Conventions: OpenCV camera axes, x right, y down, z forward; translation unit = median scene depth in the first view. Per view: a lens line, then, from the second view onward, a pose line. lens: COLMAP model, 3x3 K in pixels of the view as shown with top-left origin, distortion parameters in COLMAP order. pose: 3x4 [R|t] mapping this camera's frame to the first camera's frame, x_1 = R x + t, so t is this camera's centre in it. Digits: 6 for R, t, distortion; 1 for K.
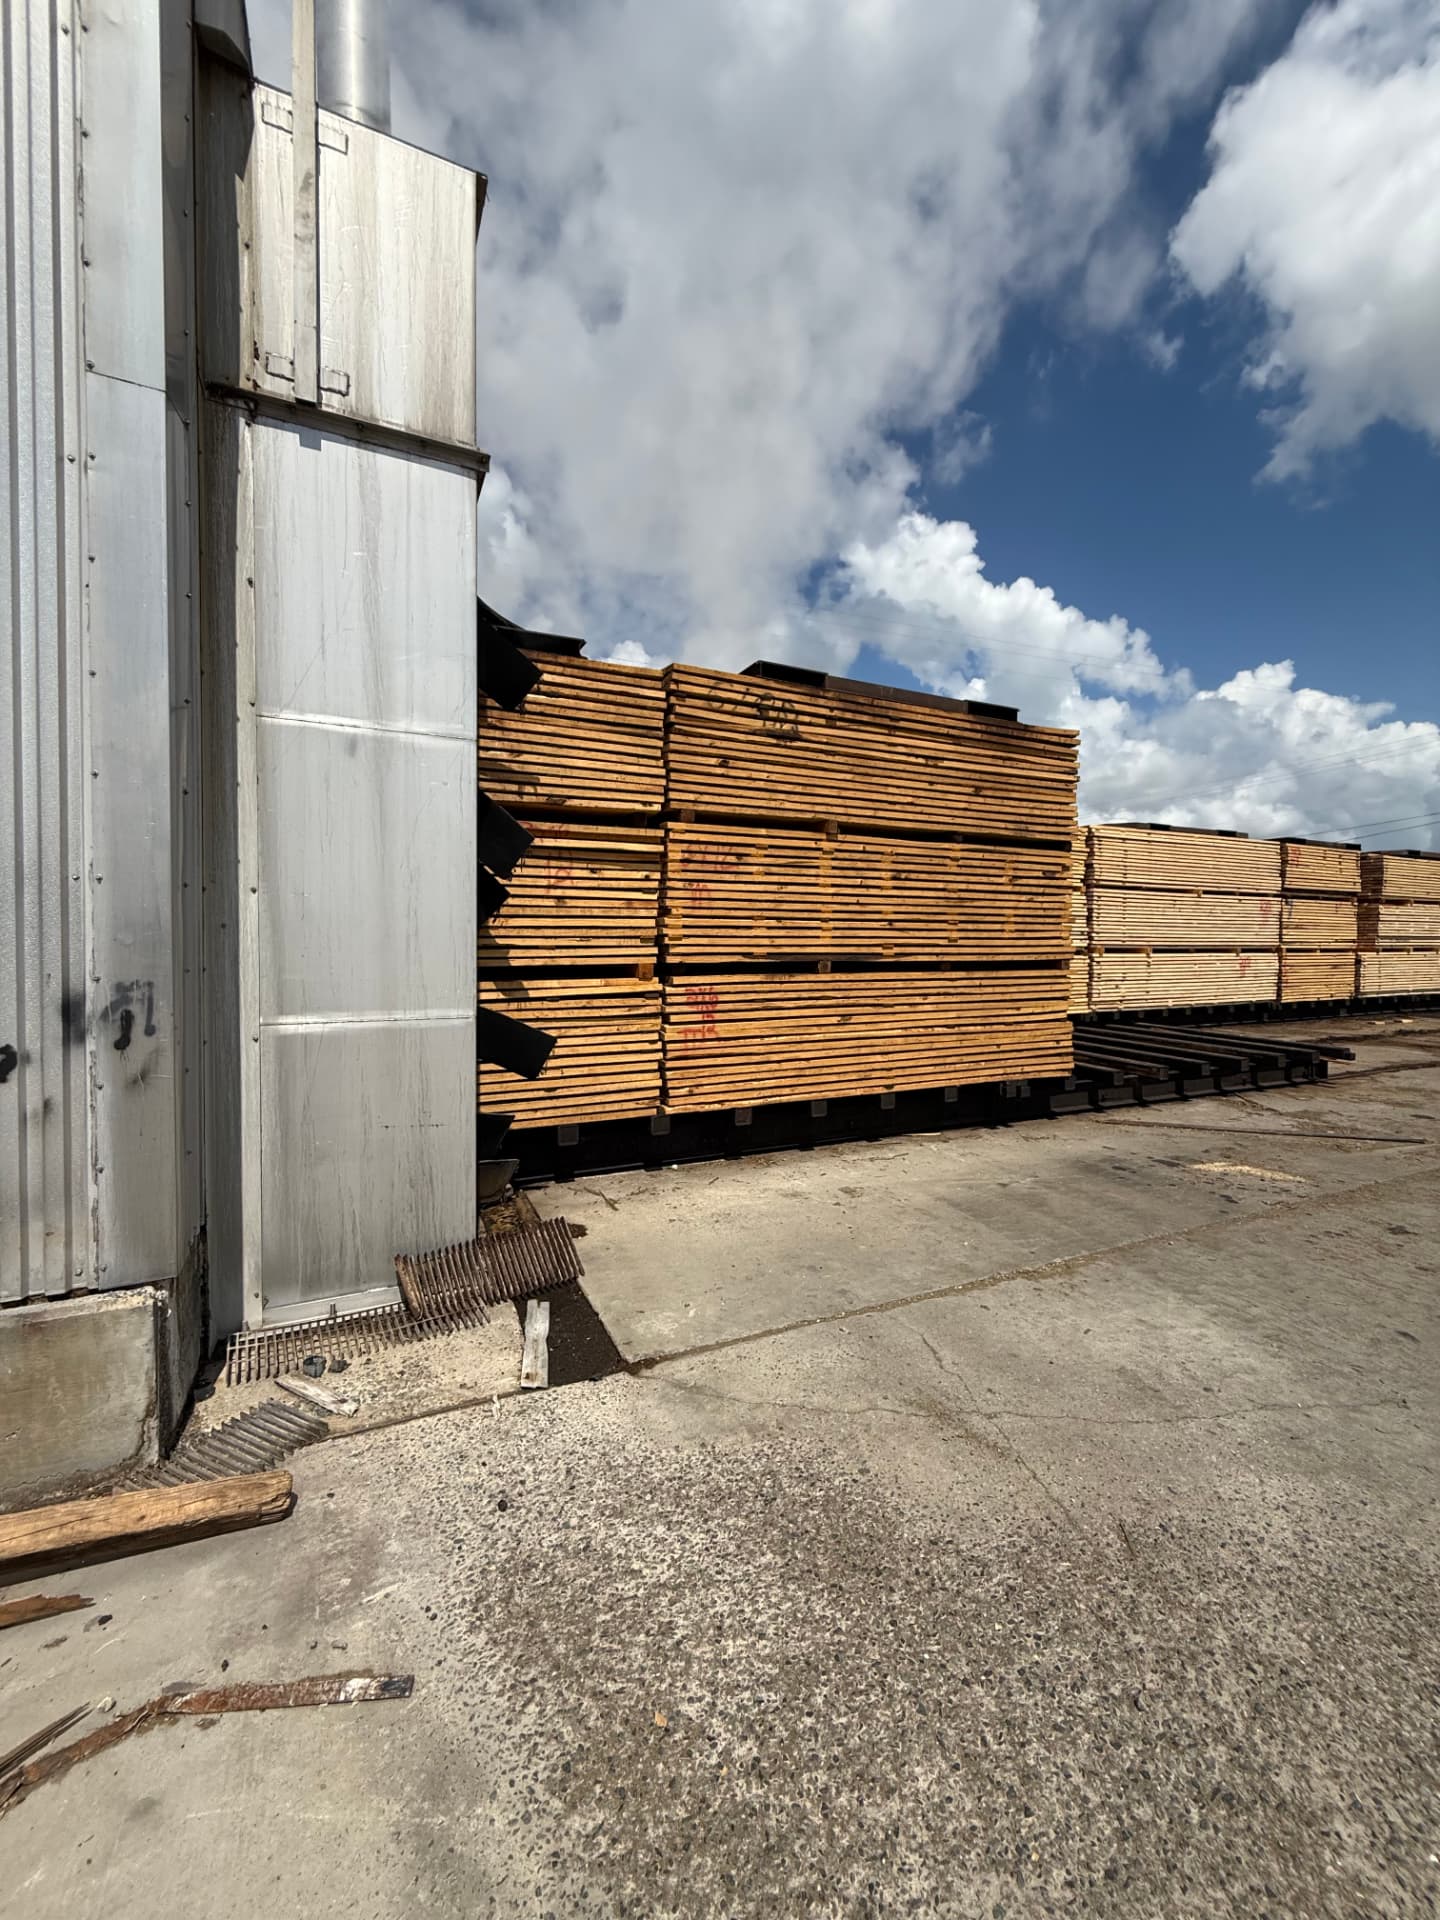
lens RADIAL K [[774.7, 0, 723.6], [0, 774.7, 961.0], [0, 0, 1]] dist [0.002847, -0.000912]
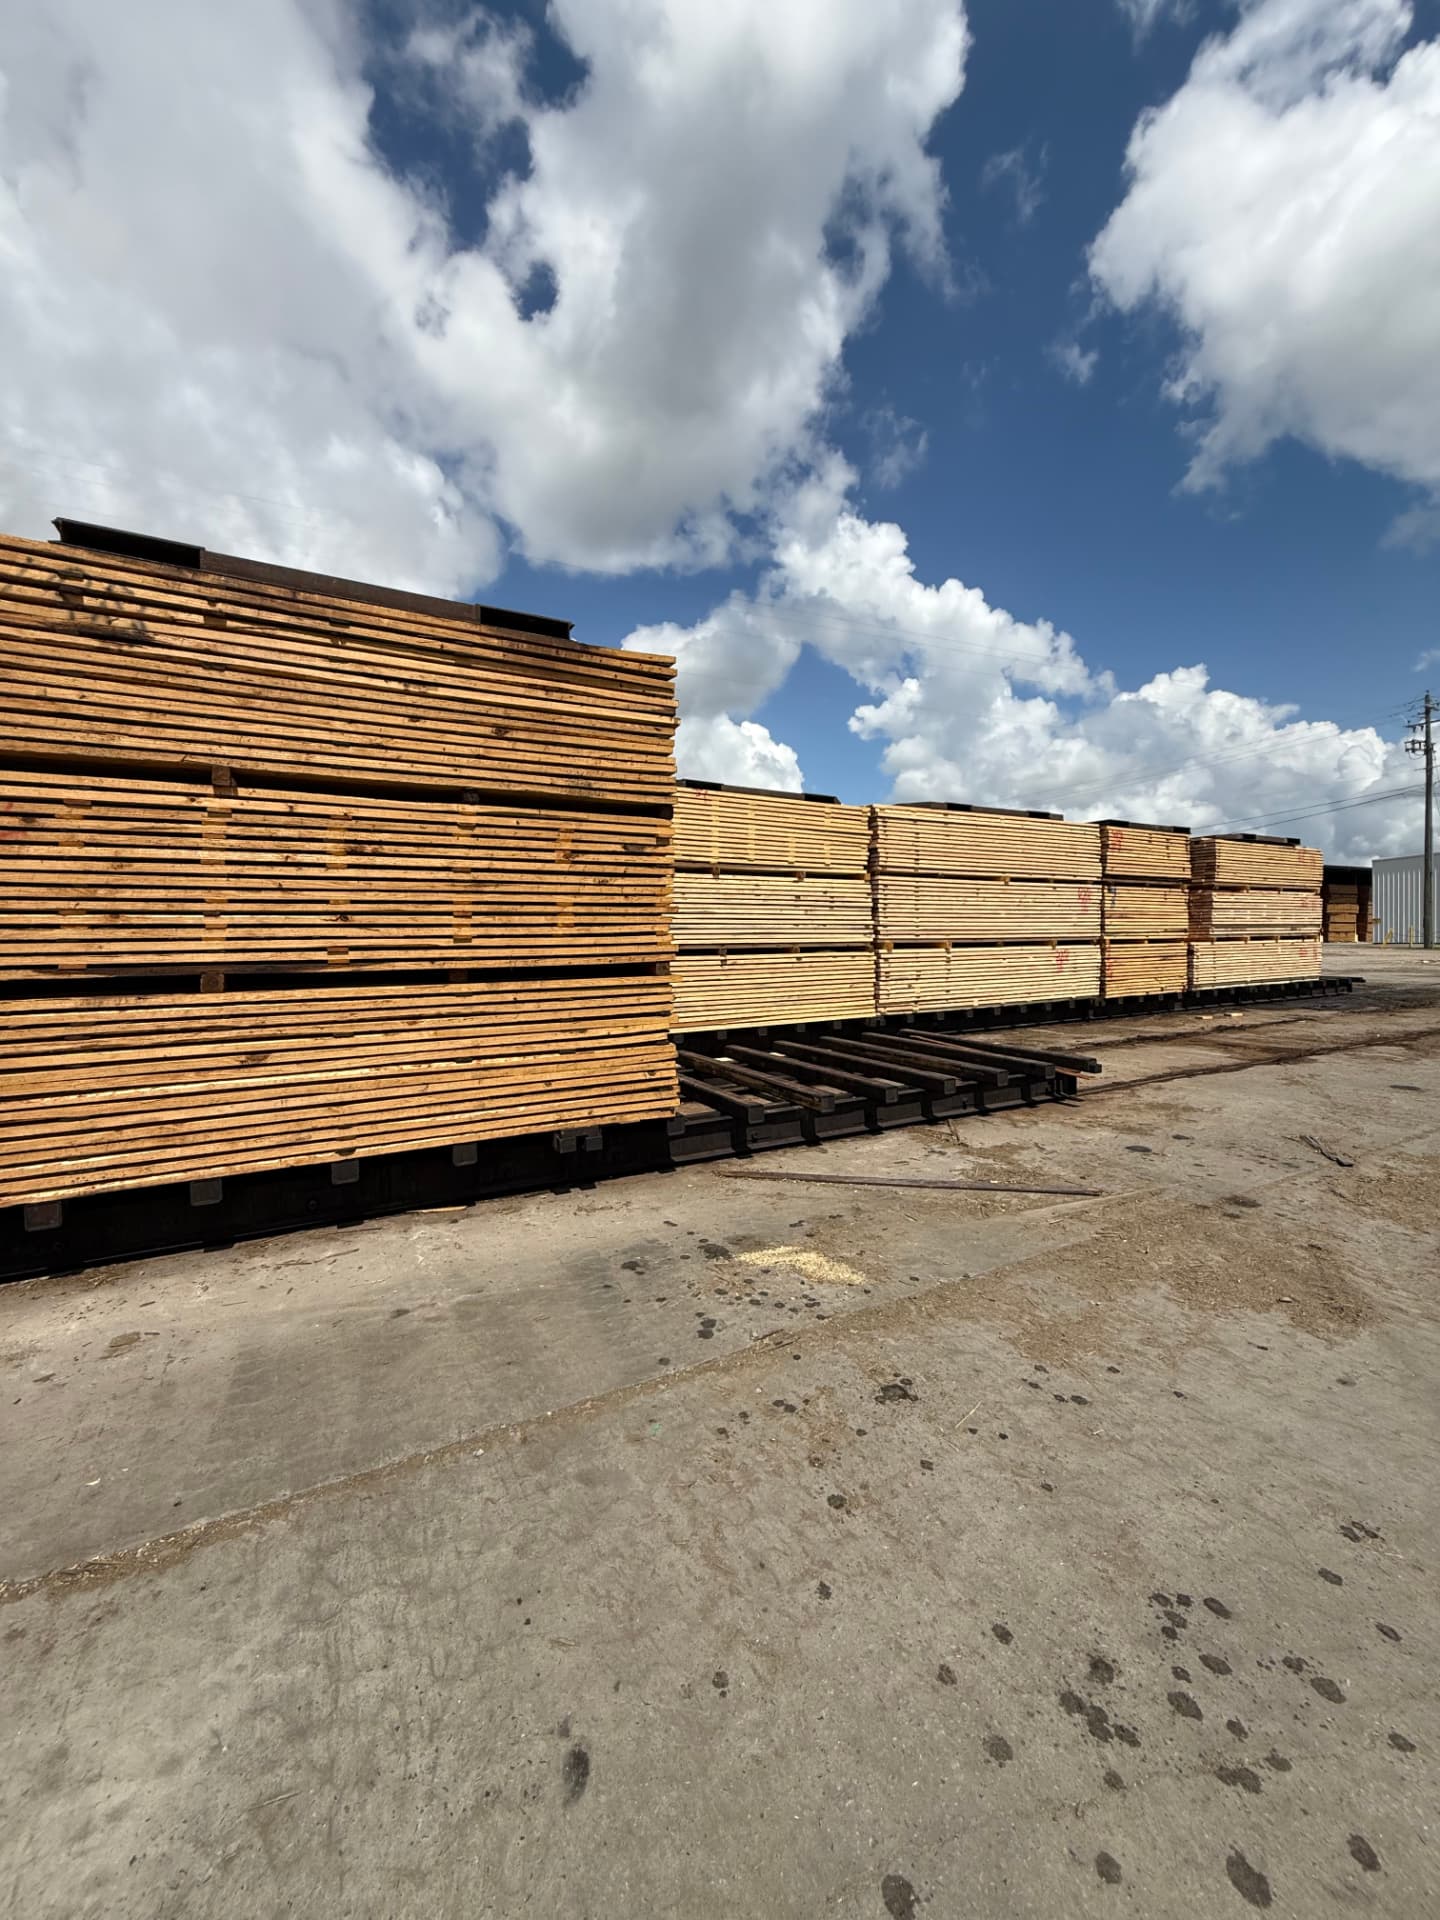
lens RADIAL K [[774.7, 0, 723.6], [0, 774.7, 961.0], [0, 0, 1]] dist [0.002847, -0.000912]
pose [[0.997305, -0.019415, 0.070749, 0.487747], [0.019323, 0.999811, 0.001983, -0.003667], [-0.070774, -0.000611, 0.997492, 0.270132]]
